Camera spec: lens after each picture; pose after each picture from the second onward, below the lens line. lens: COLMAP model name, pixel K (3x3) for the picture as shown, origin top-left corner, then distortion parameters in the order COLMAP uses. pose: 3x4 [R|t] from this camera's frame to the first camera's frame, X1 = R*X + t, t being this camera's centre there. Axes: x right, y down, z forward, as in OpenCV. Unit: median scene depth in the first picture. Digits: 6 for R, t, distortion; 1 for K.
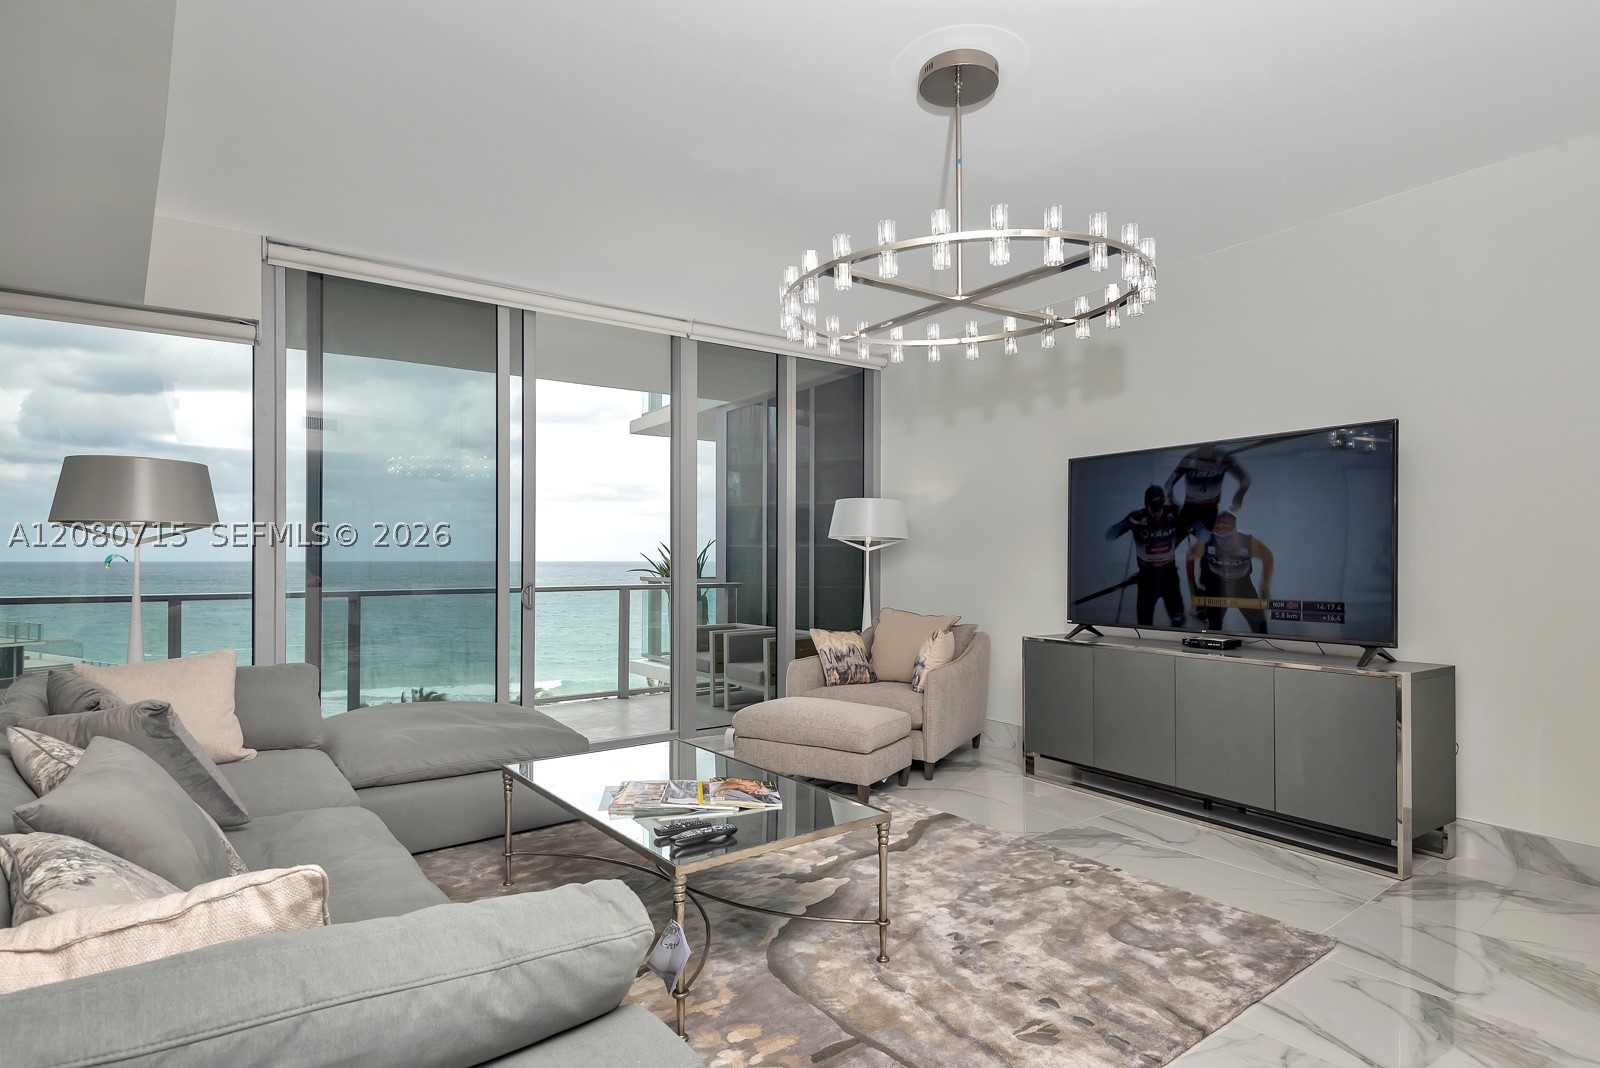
lens RADIAL K [[850.2, 0, 802.4], [0, 850.2, 553.9], [0, 0, 1]] dist [0.040008, -0.029250]
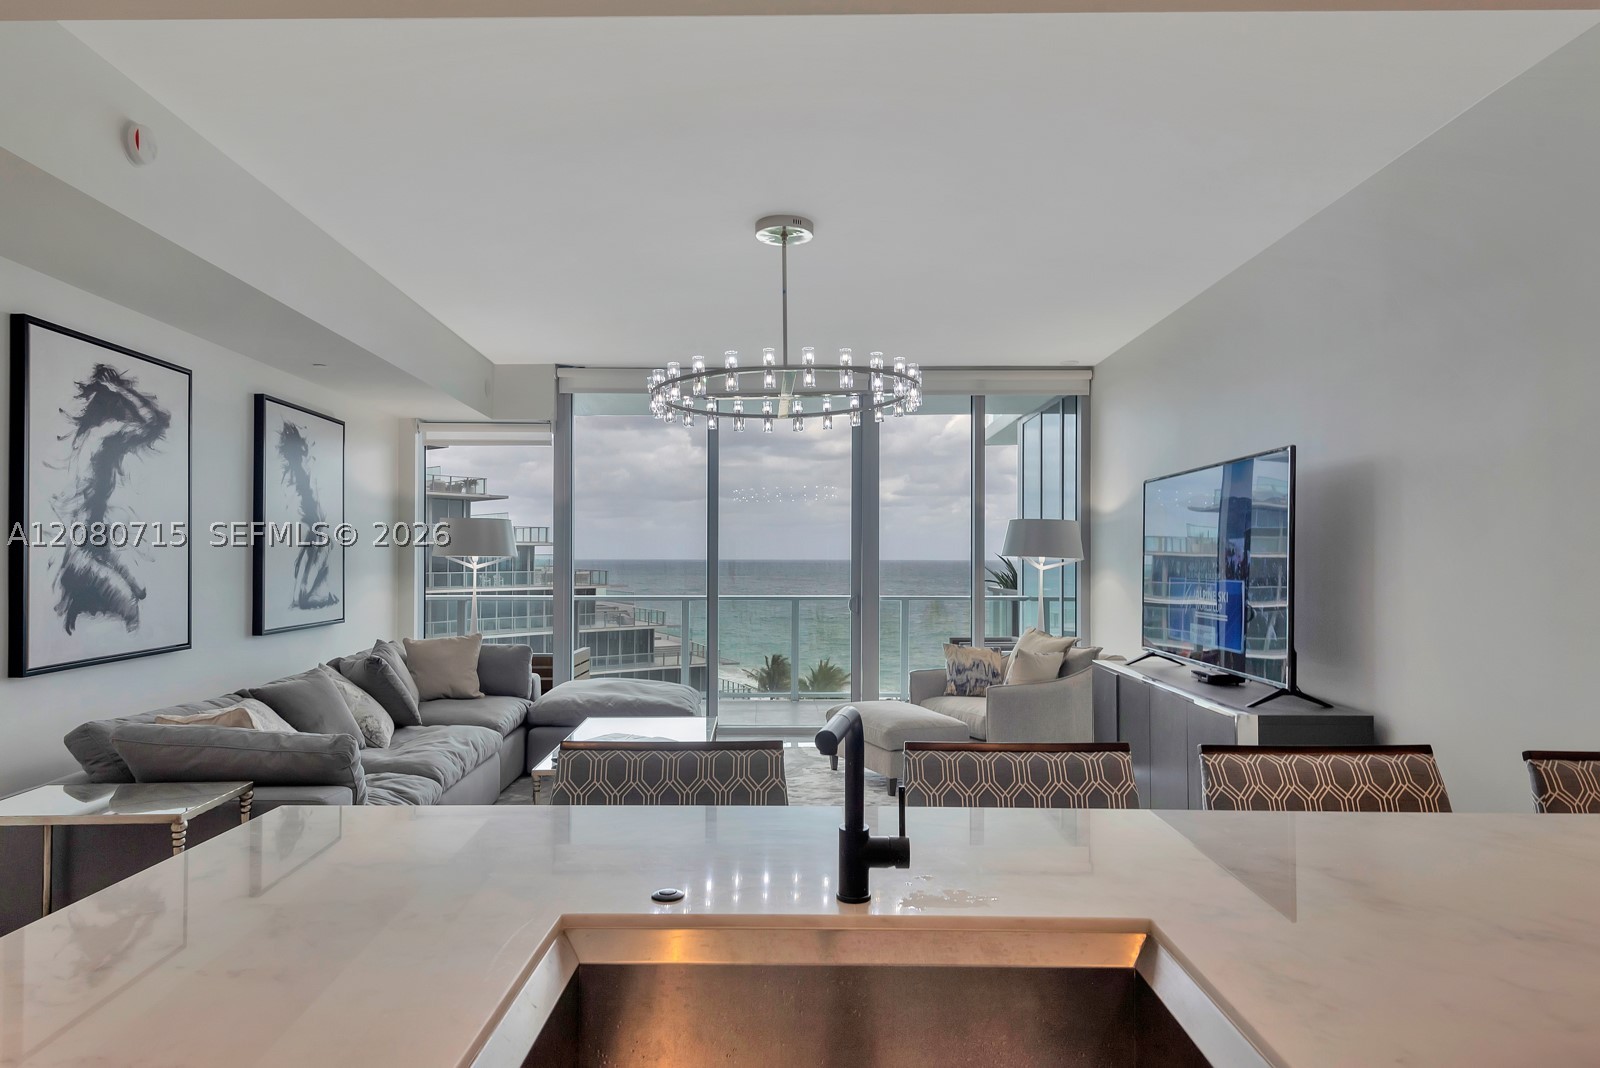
lens RADIAL K [[934.4, 0, 792.7], [0, 934.4, 547.1], [0, 0, 1]] dist [0.001377, -0.021354]
pose [[0.824296, -0.005465, -0.566133, 0.885261], [0.001735, 0.999973, -0.007127, -0.044686], [0.566157, 0.004893, 0.824283, -0.164401]]
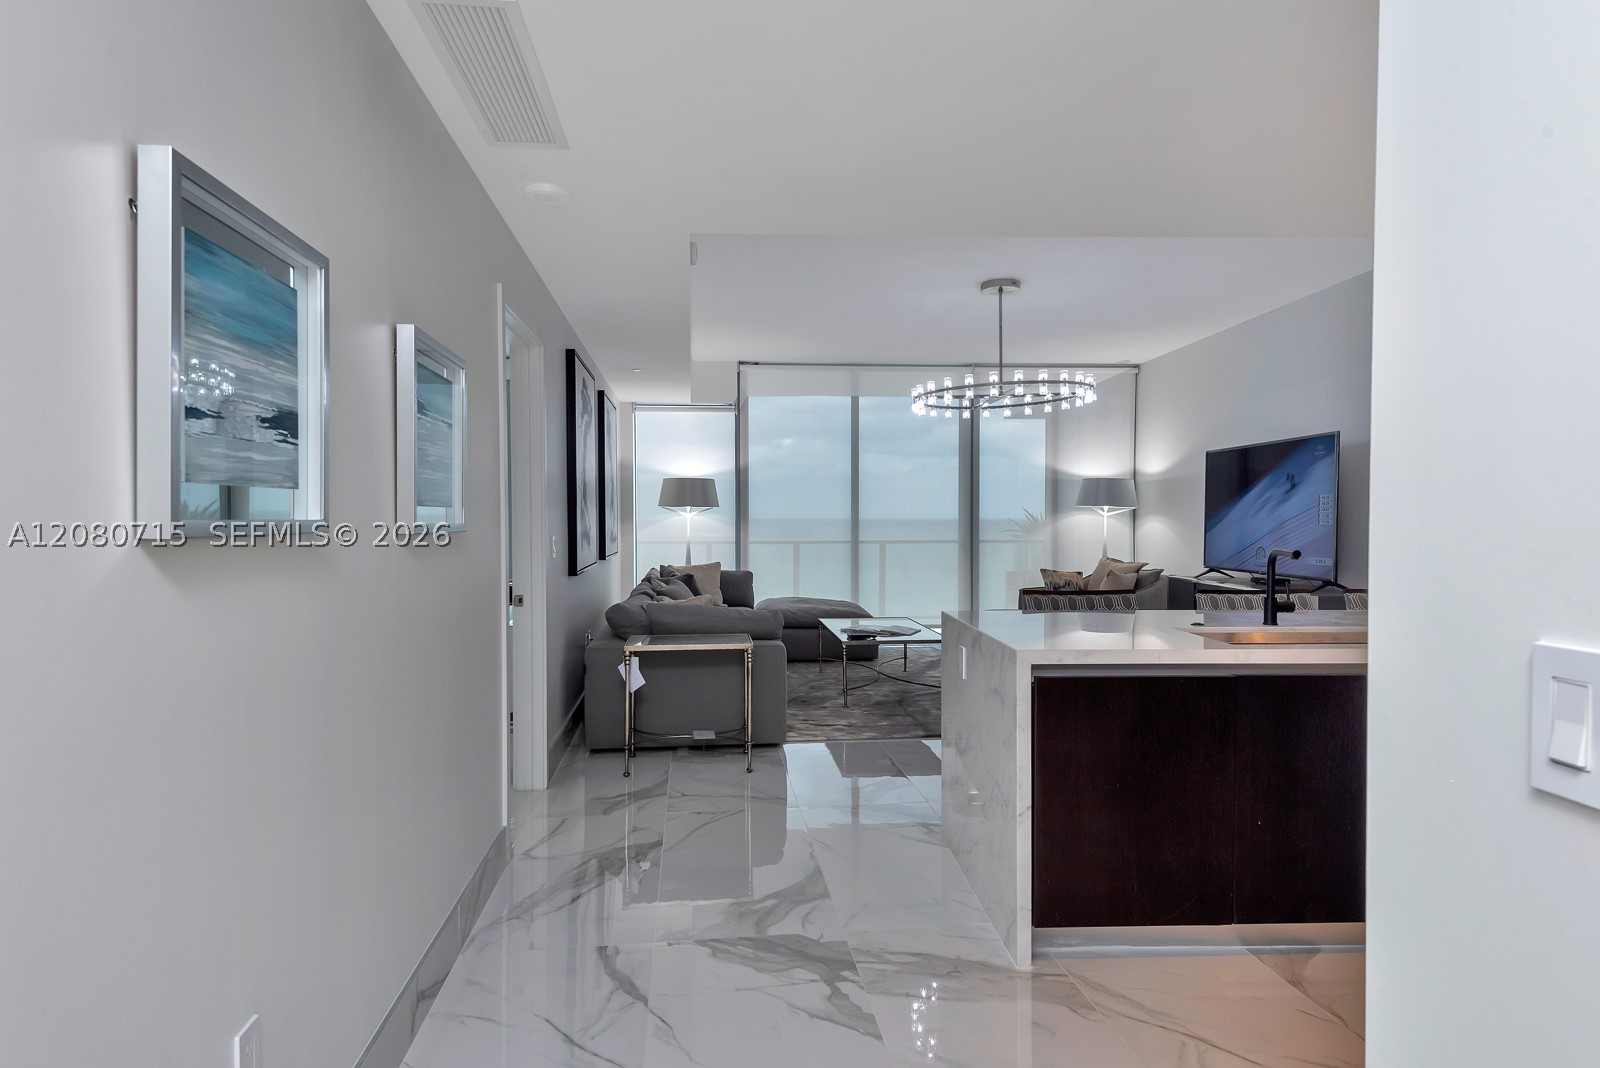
lens RADIAL K [[871.8, 0, 797.6], [0, 871.8, 530.1], [0, 0, 1]] dist [0.053201, -0.031777]
pose [[0.854284, 0.004796, -0.519785, 0.744867], [0.005361, 0.999823, 0.018035, -0.017104], [0.519779, -0.018193, 0.854107, -0.904804]]
